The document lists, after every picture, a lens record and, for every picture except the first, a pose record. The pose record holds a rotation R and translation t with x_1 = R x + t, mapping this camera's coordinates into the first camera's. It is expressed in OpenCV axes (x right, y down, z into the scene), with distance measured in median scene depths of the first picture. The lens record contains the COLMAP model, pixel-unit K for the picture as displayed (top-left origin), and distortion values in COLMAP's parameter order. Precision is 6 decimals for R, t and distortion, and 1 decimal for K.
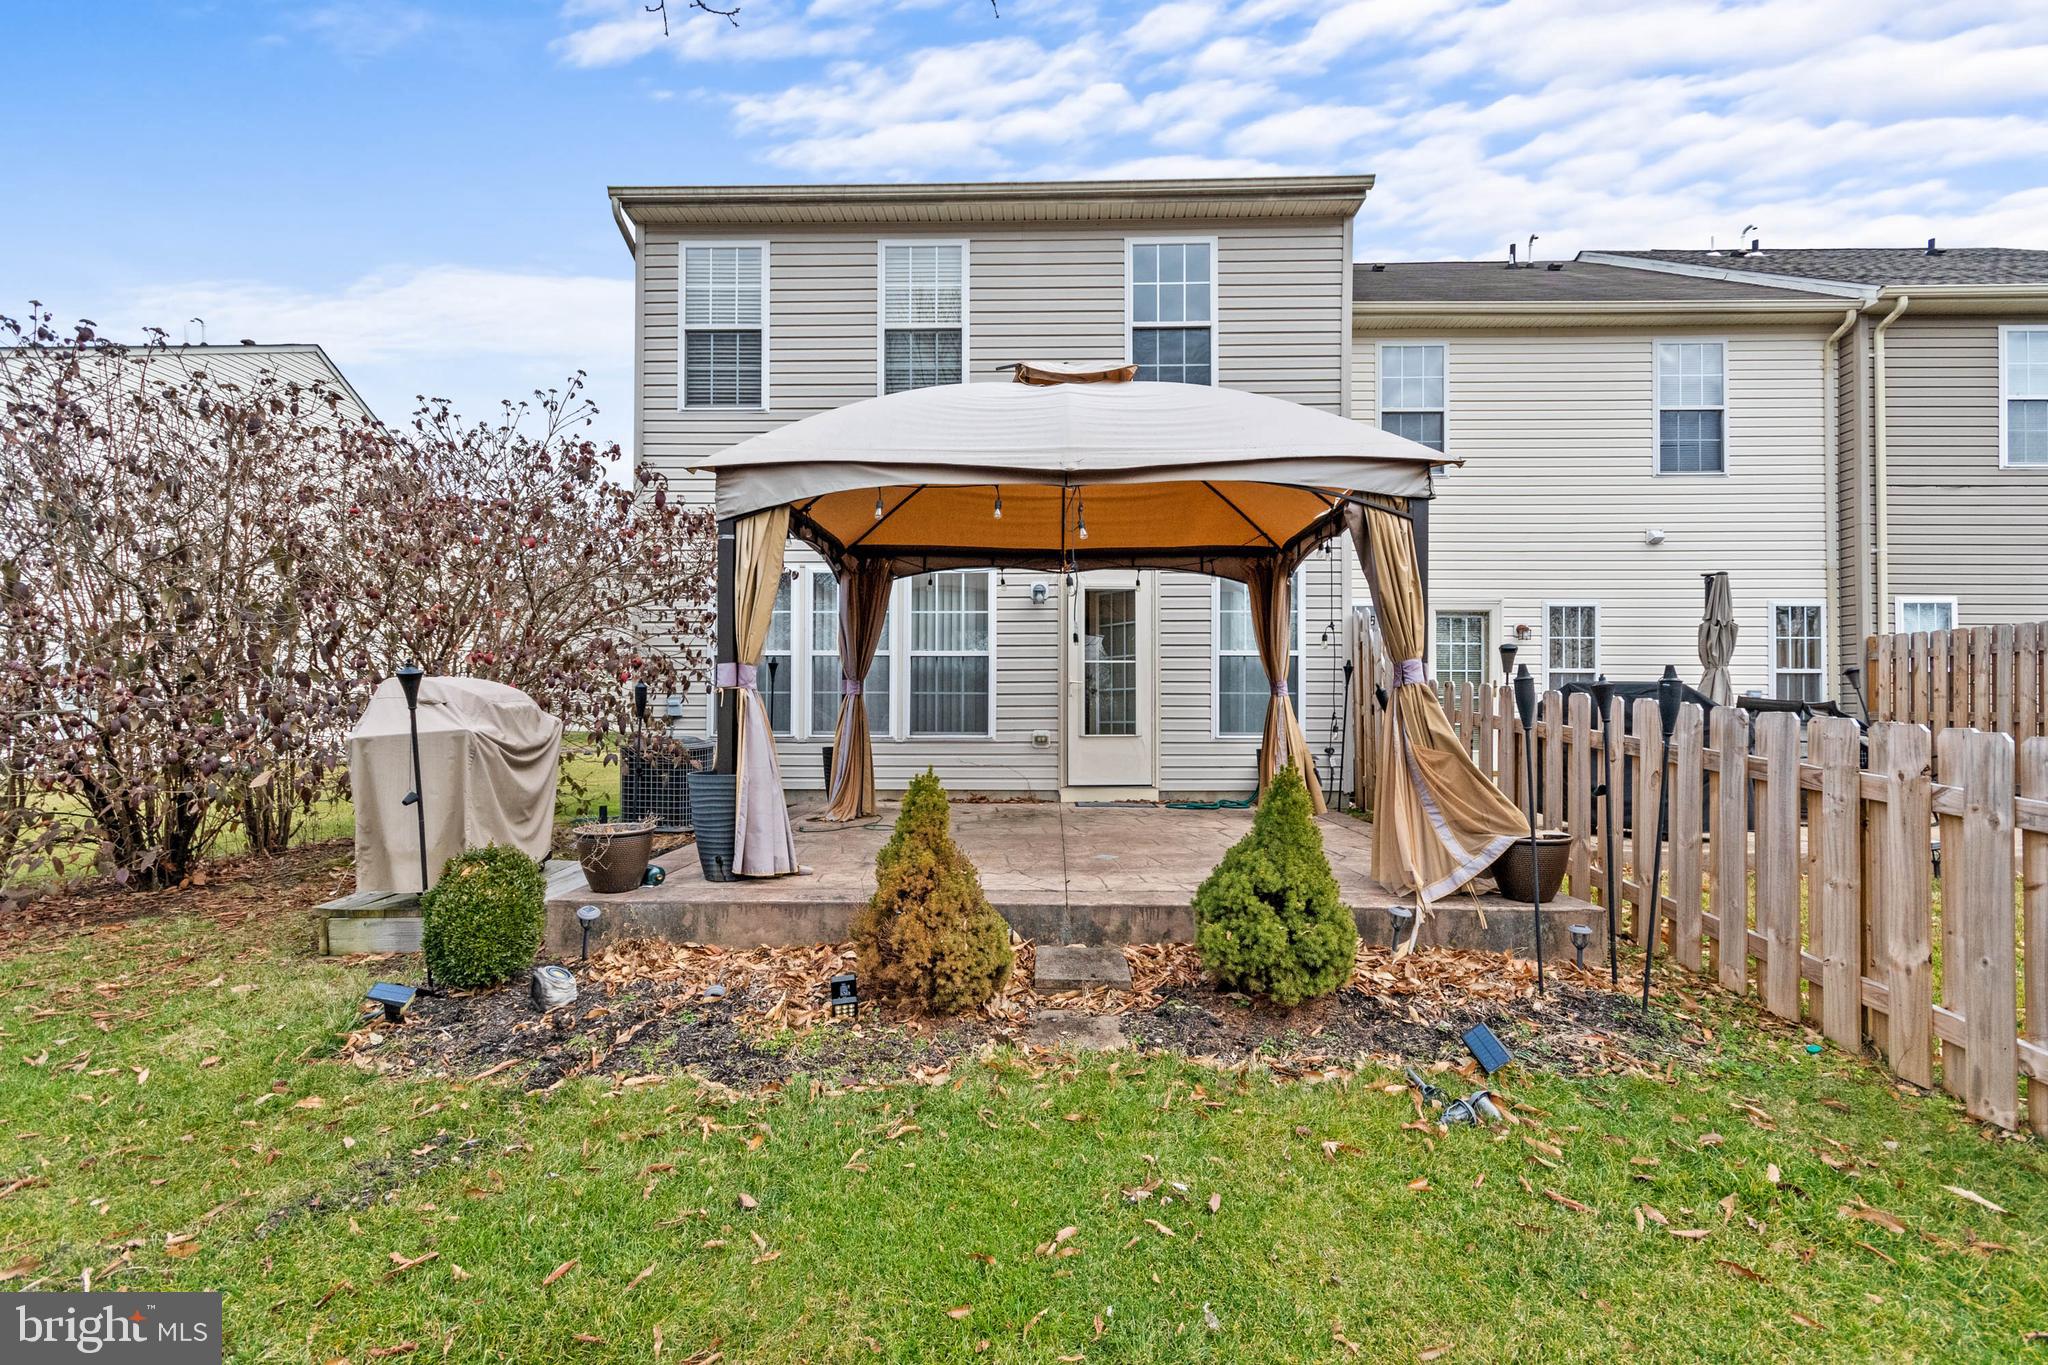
lens RADIAL K [[914.5, 0, 1024.8], [0, 914.5, 728.2], [0, 0, 1]] dist [-0.000776, -0.001614]
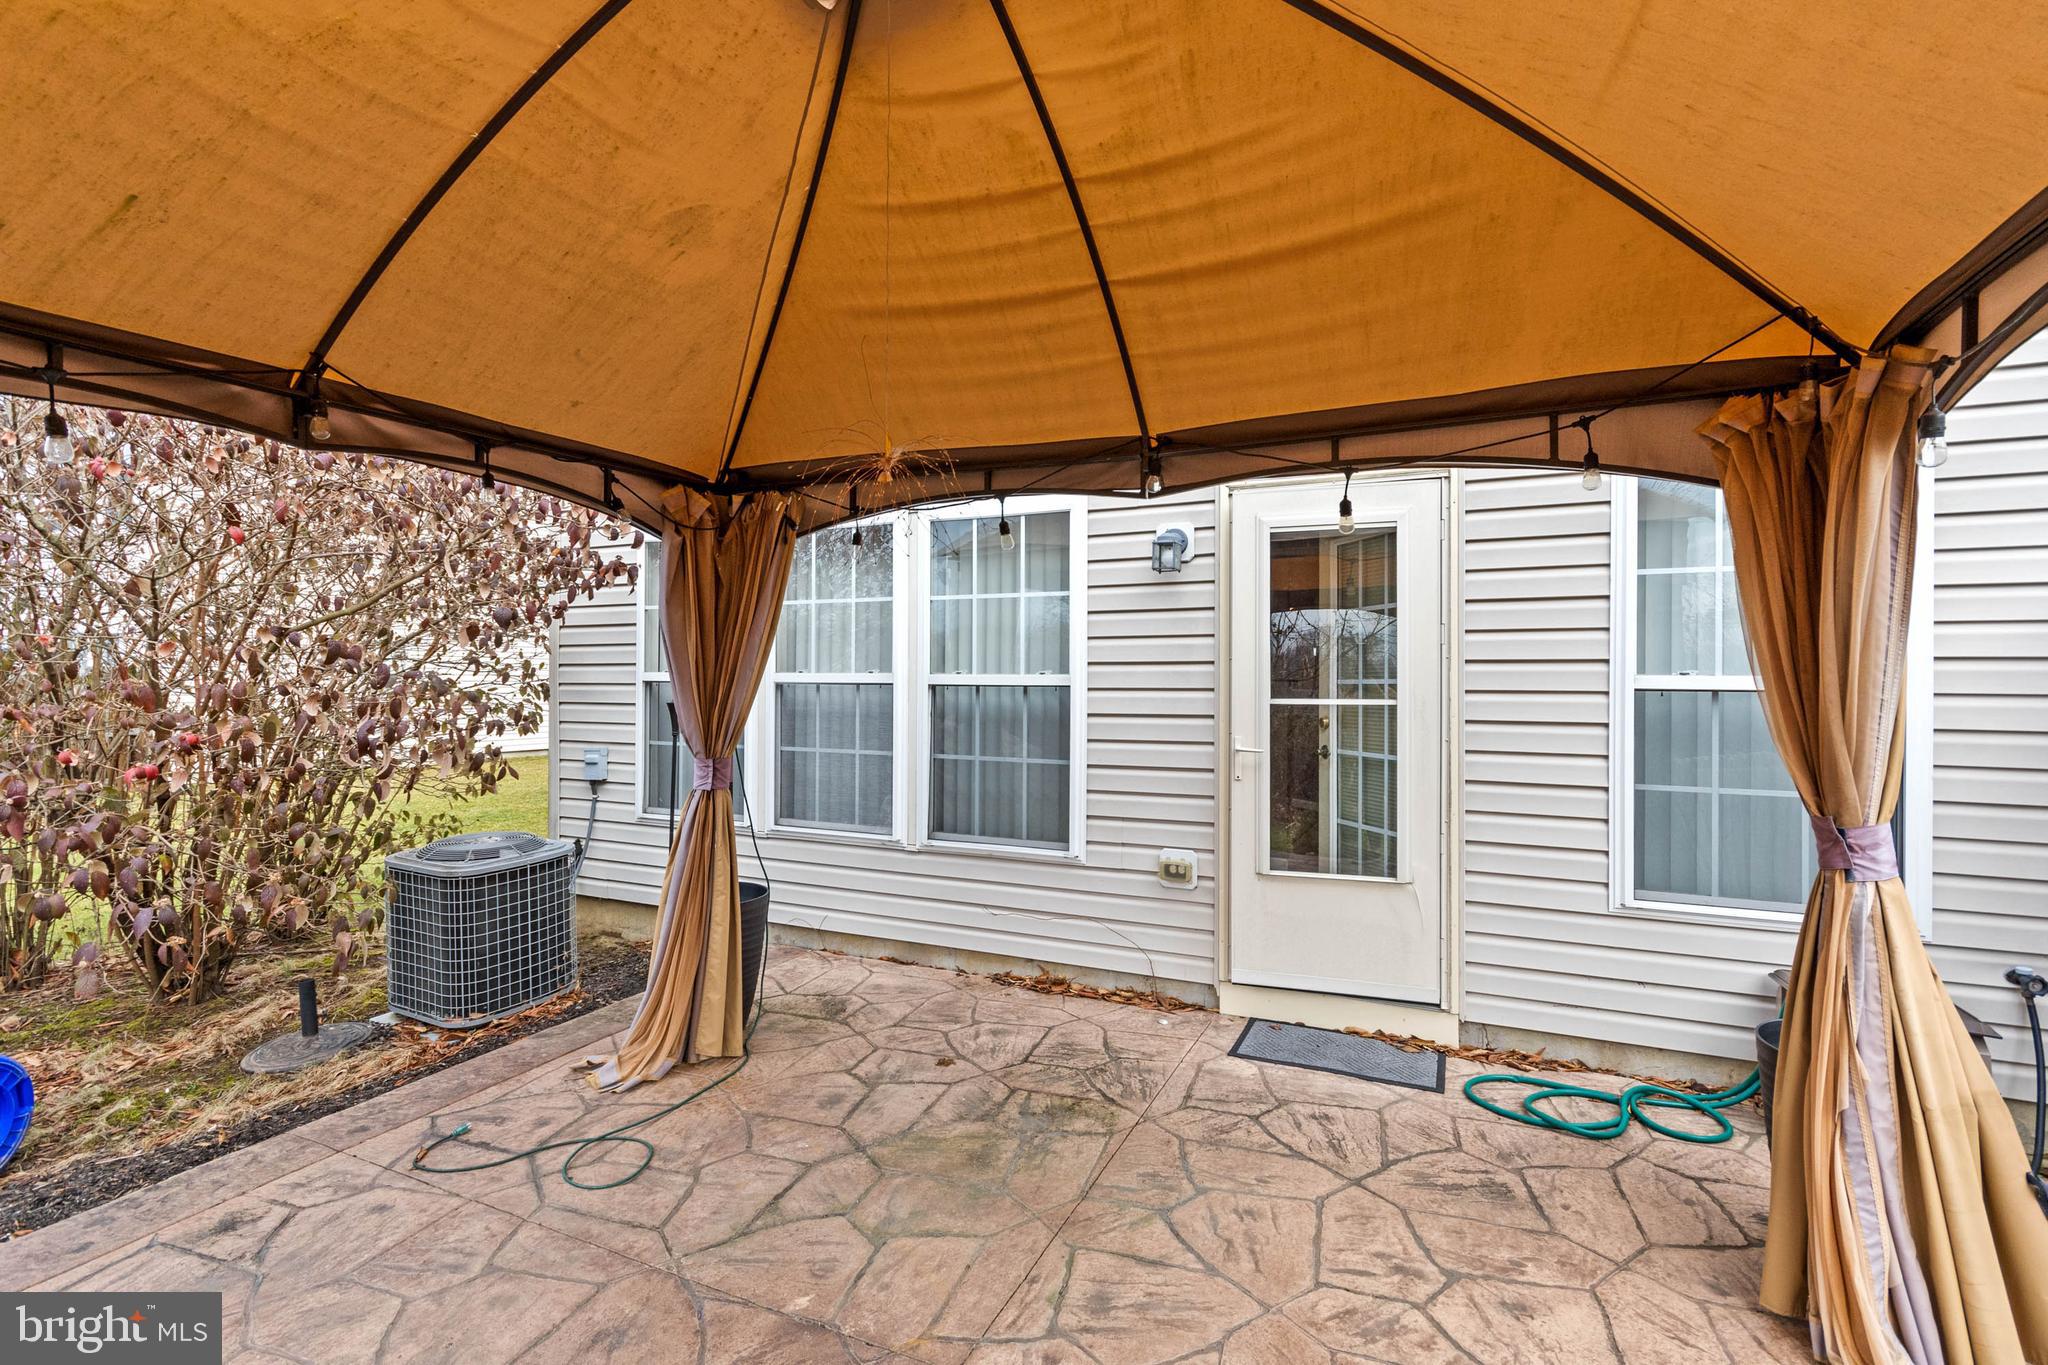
lens RADIAL K [[951.6, 0, 1024.0], [0, 951.6, 682.5], [0, 0, 1]] dist [-0.003752, -0.000742]
pose [[0.922654, 0.002120, -0.385622, 0.130619], [-0.003981, 0.999984, -0.004028, -0.078999], [0.385608, 0.005251, 0.922648, 0.536326]]
